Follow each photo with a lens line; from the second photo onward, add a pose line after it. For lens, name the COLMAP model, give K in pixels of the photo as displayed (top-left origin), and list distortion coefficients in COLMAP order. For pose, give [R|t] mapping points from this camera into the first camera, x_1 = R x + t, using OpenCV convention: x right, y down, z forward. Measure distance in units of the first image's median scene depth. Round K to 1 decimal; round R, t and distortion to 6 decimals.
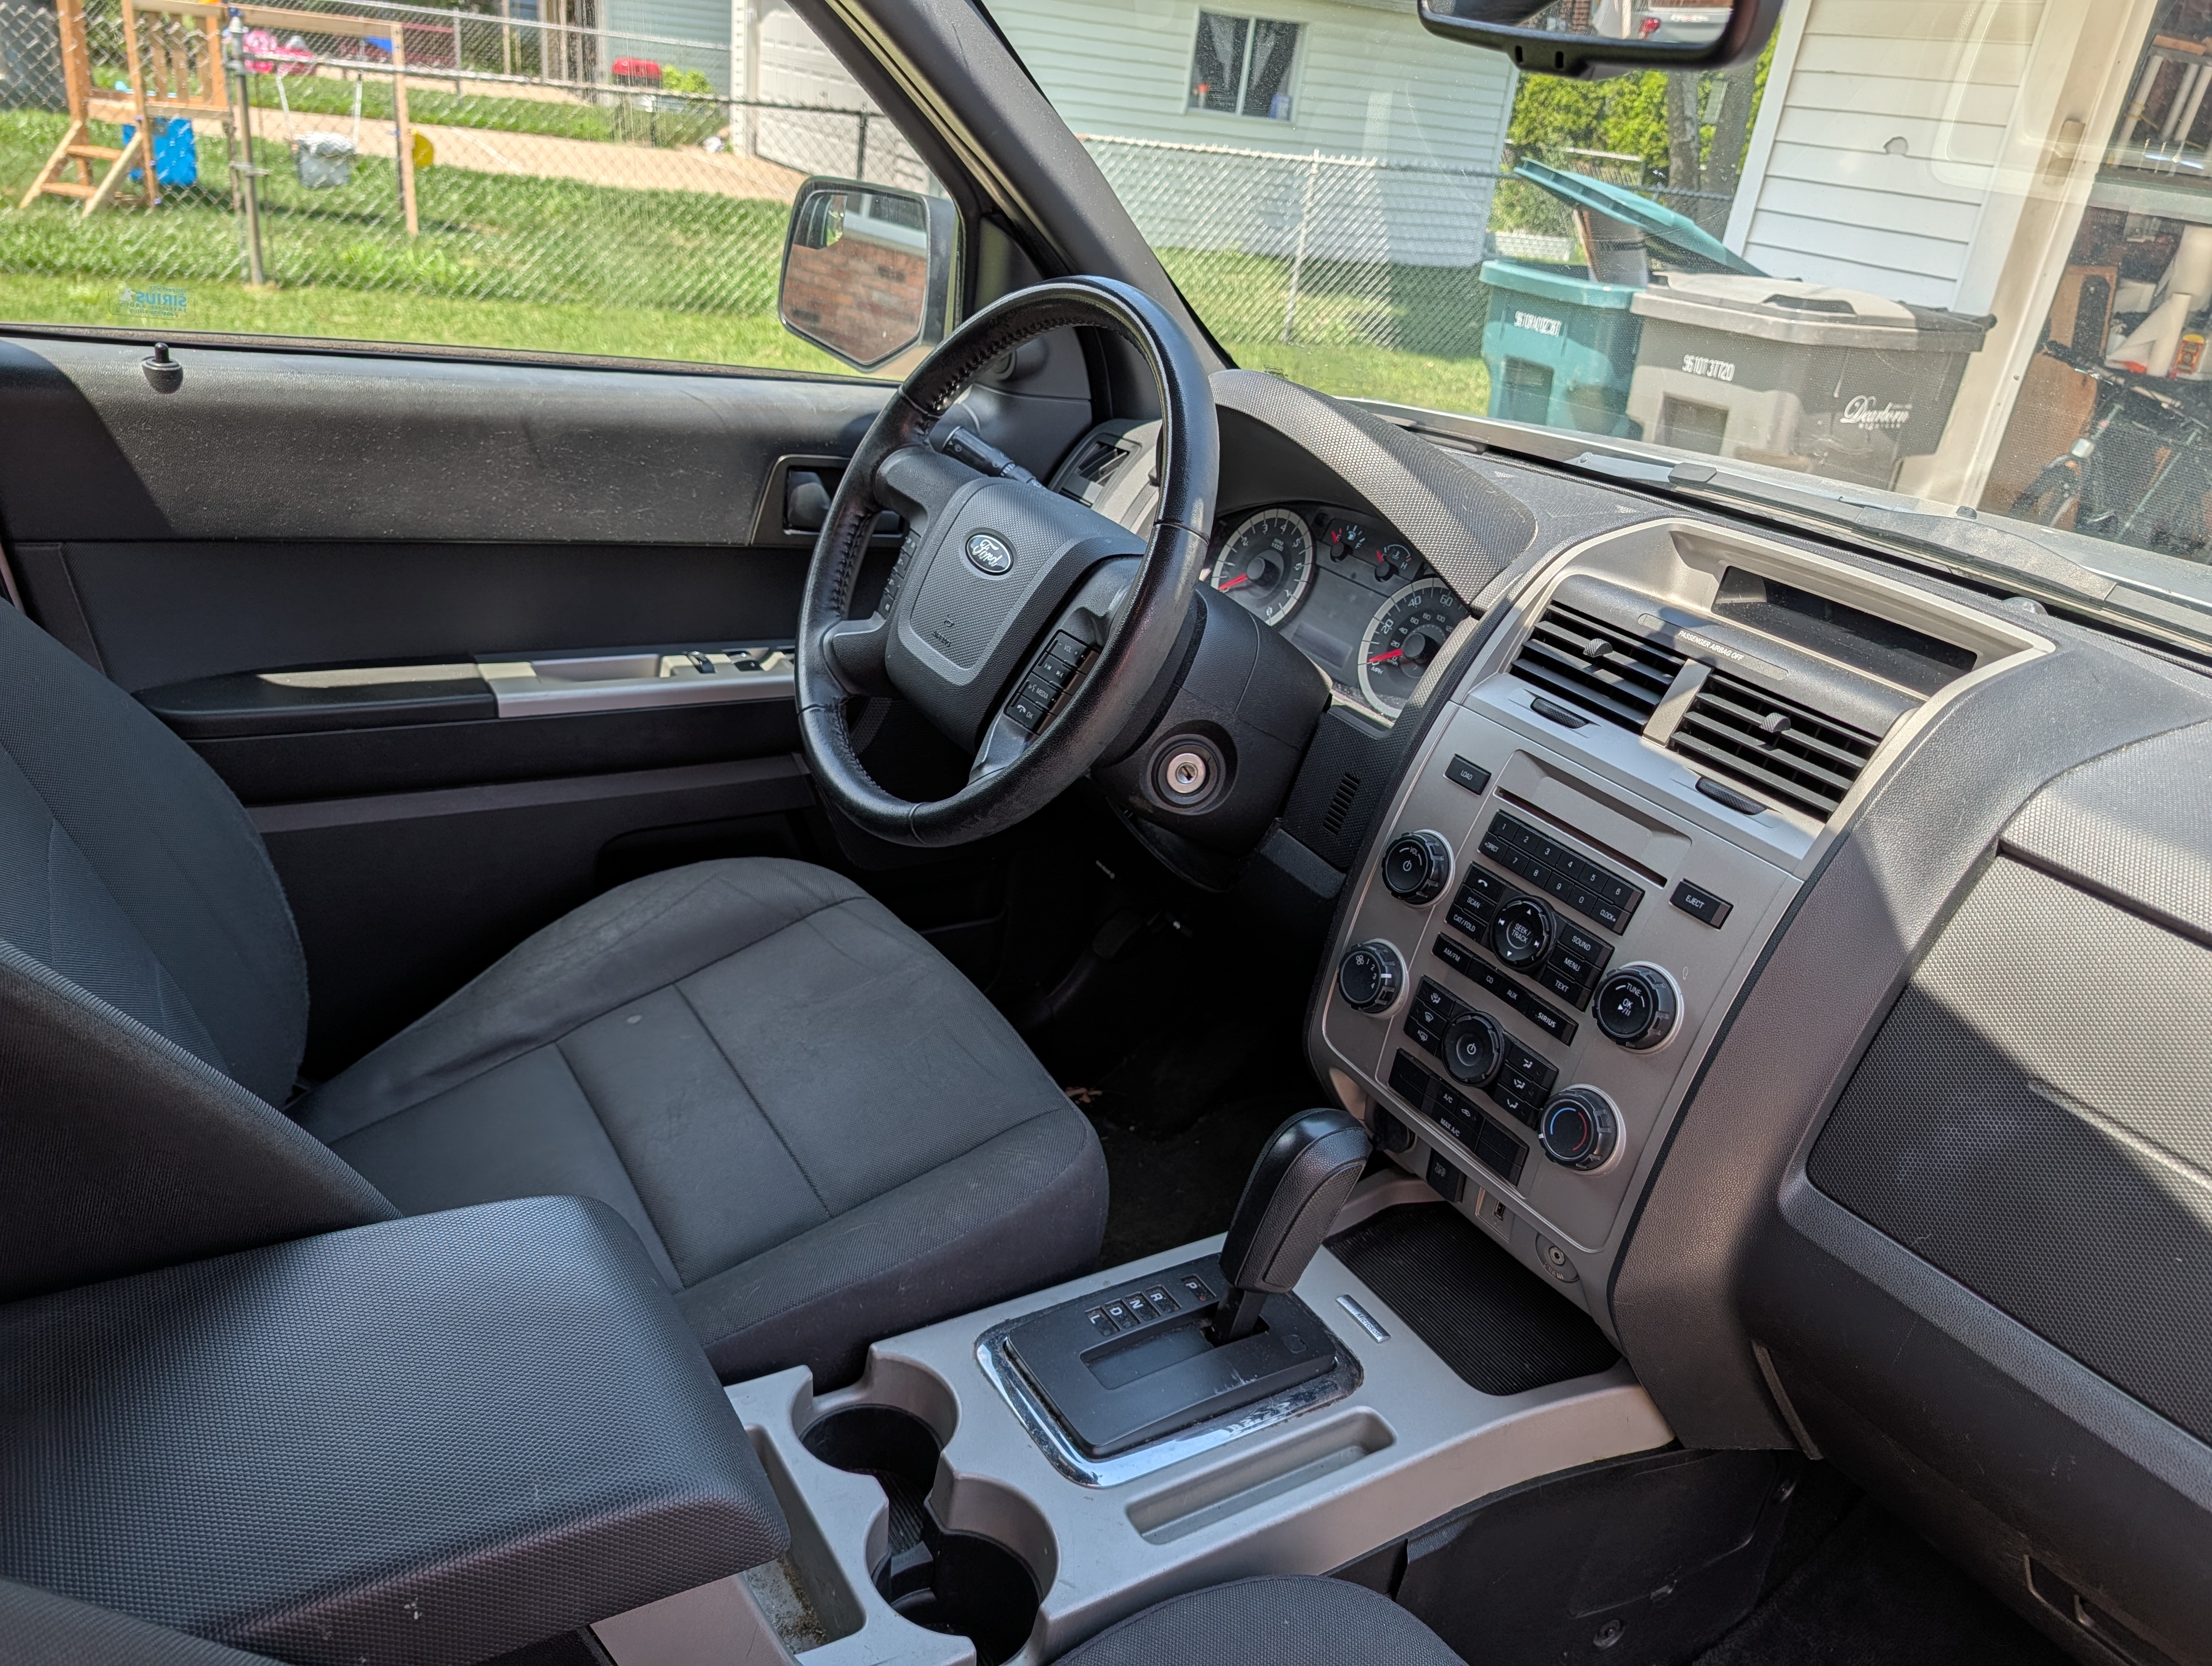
lens RADIAL K [[1588.9, 0, 1111.7], [0, 1588.9, 829.5], [0, 0, 1]] dist [0.006075, -0.003534]
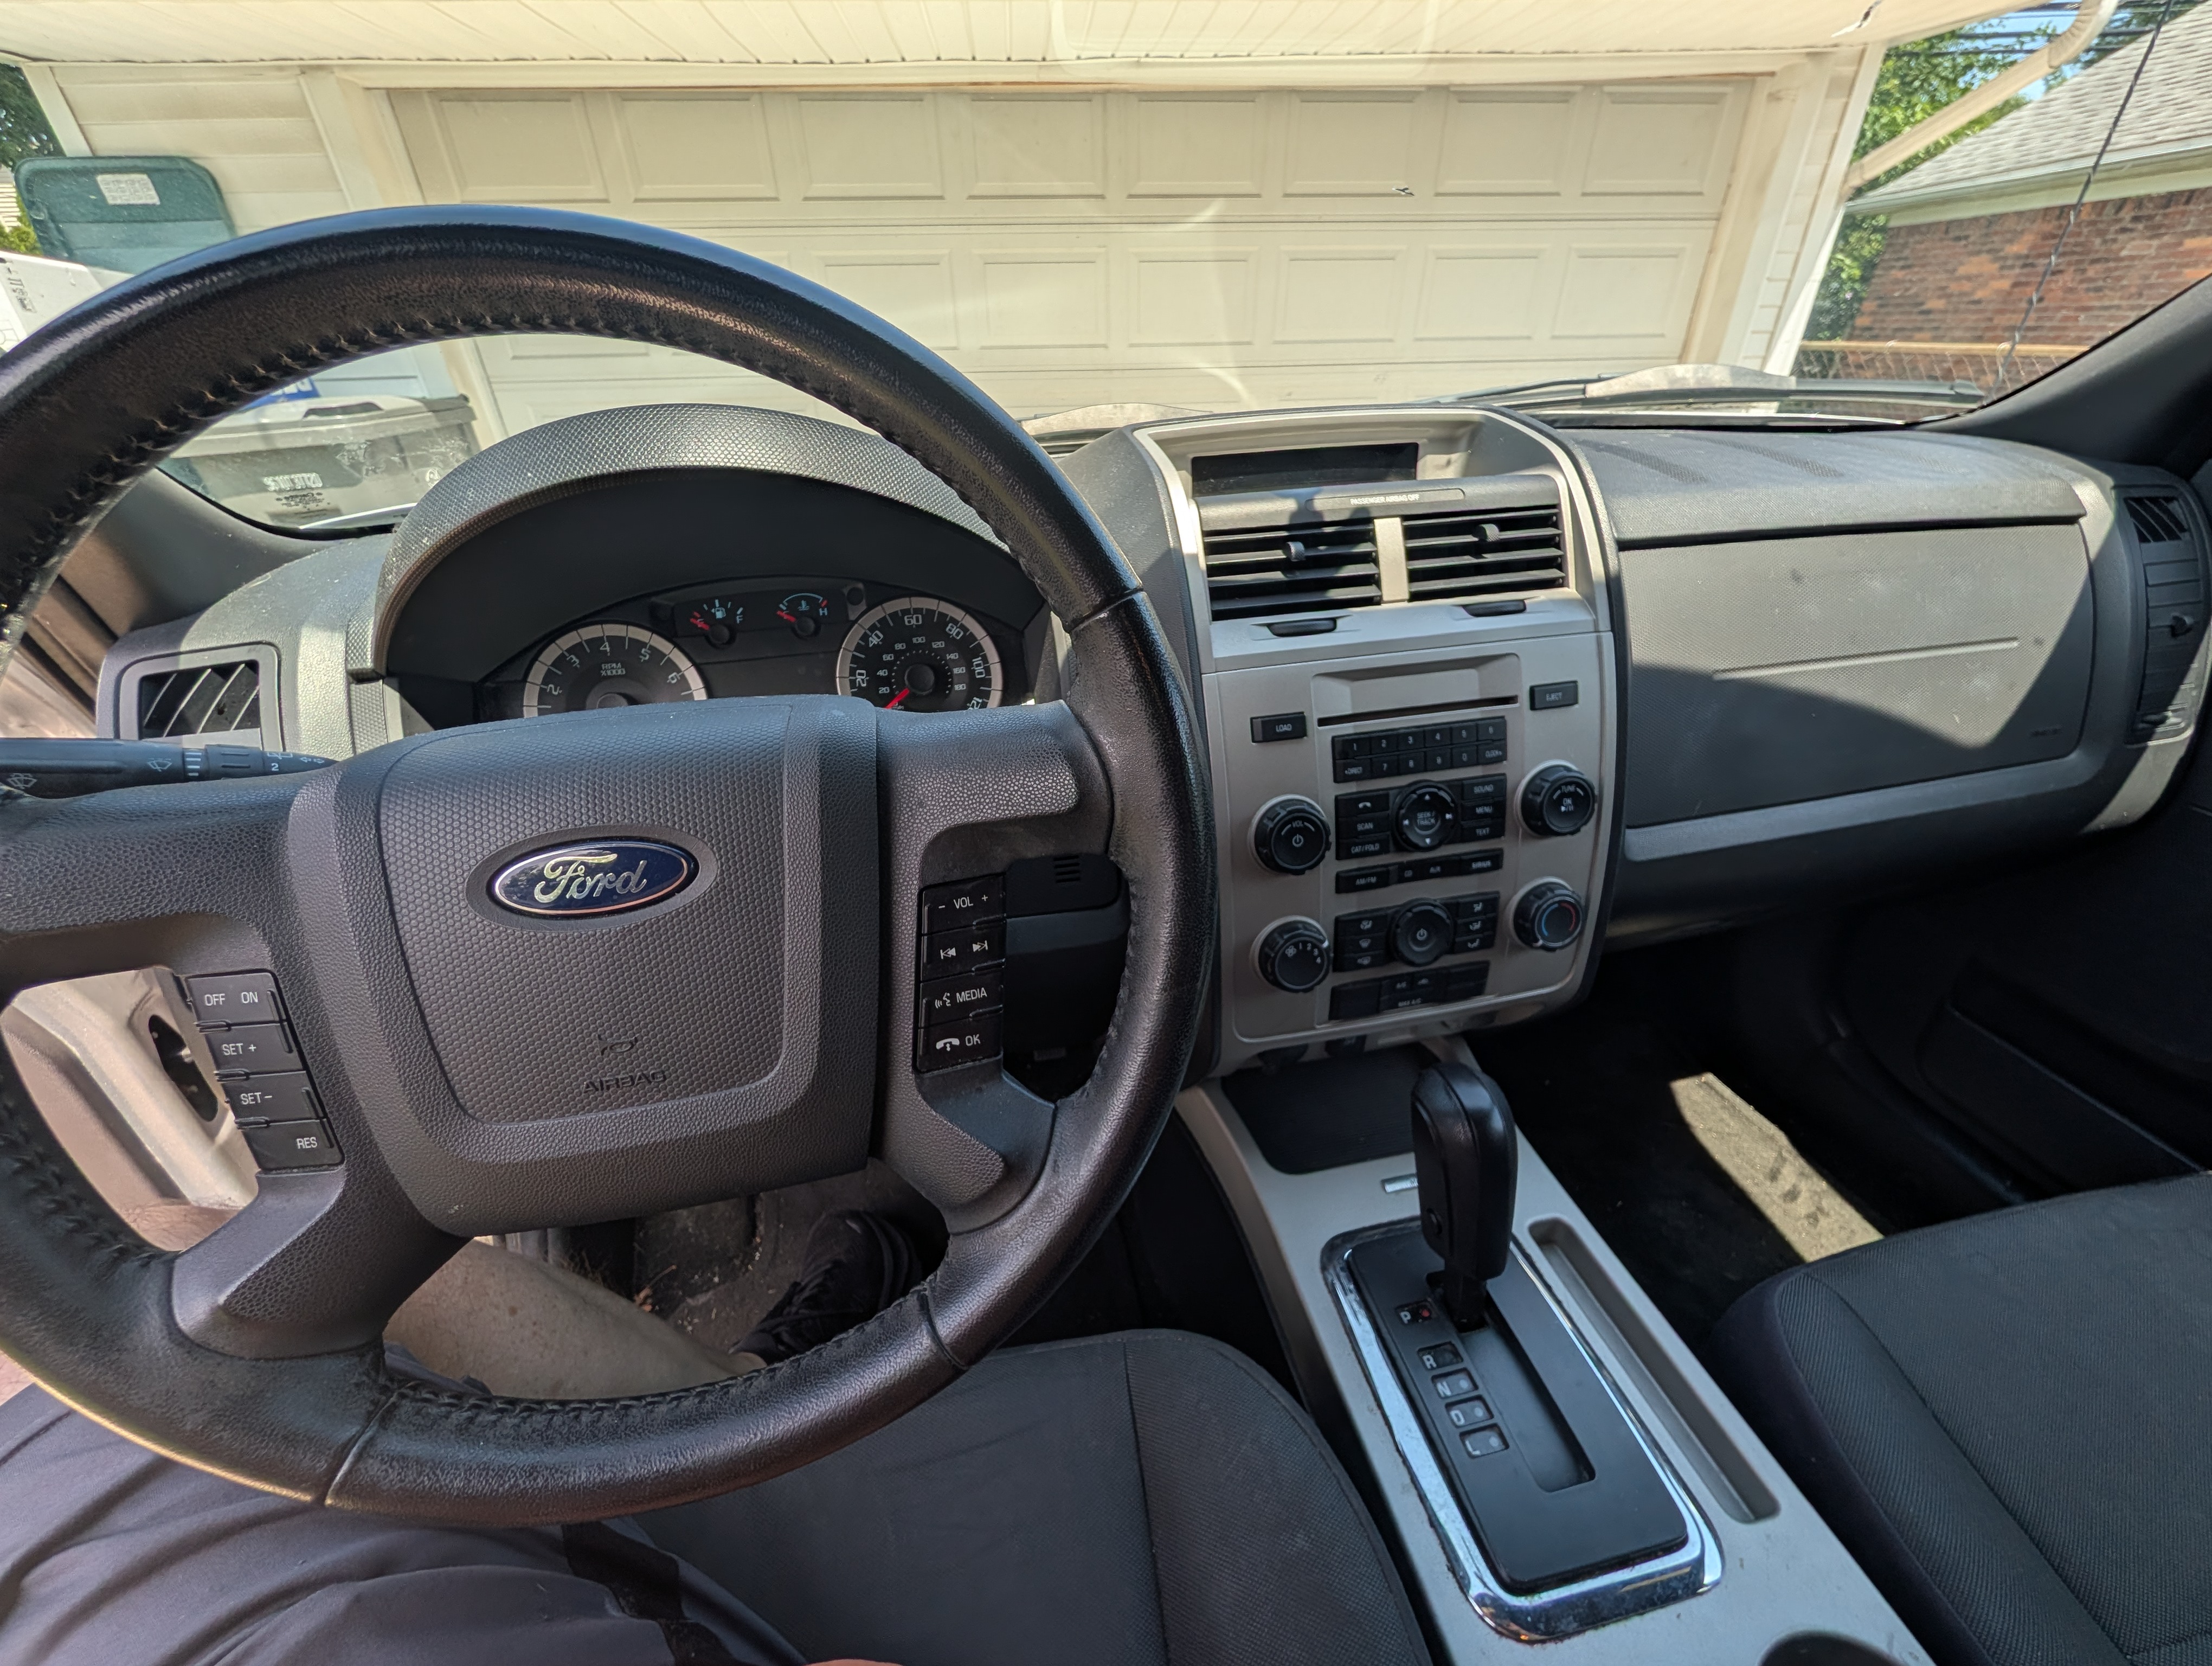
lens RADIAL K [[855.1, 0, 1114.5], [0, 855.1, 834.1], [0, 0, 1]] dist [0.003841, 0.000471]
pose [[0.364147, -0.587521, 0.722645, -0.229448], [0.465728, 0.786810, 0.405004, -0.248649], [-0.806533, 0.189075, 0.560139, 0.841429]]
